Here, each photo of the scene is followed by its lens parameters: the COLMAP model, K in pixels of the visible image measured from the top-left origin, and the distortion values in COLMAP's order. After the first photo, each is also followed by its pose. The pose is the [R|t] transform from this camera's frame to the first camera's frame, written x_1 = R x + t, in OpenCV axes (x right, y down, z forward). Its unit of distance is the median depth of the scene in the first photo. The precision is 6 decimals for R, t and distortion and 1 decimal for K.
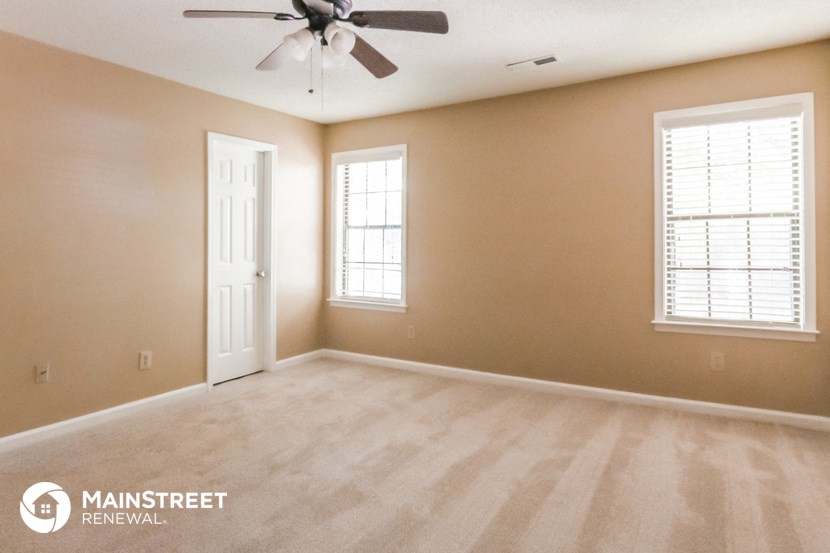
lens RADIAL K [[471.0, 0, 423.0], [0, 471.0, 245.9], [0, 0, 1]] dist [-0.008042, -0.001461]
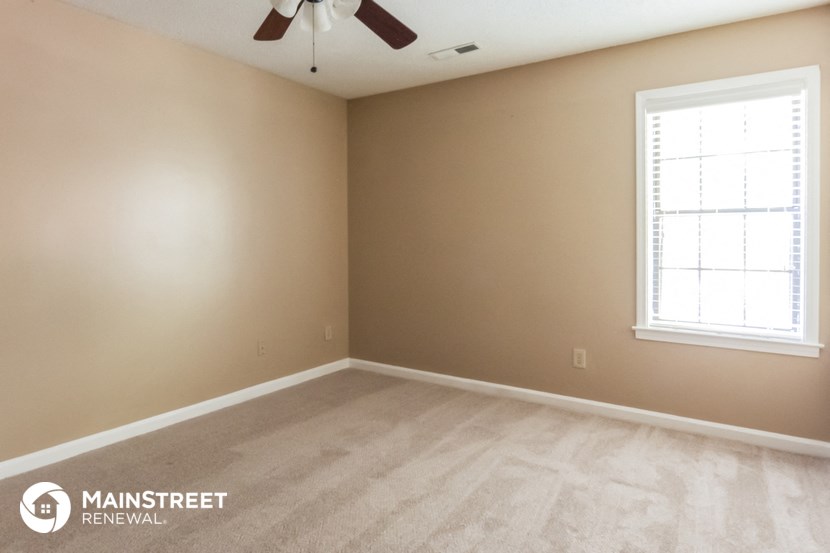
lens RADIAL K [[543.3, 0, 391.9], [0, 543.3, 260.5], [0, 0, 1]] dist [0.003563, 0.002922]
pose [[0.991281, 0.013796, -0.131041, 0.187684], [-0.008810, 0.999218, 0.038552, -0.003682], [0.131470, -0.037061, 0.990627, -0.094016]]
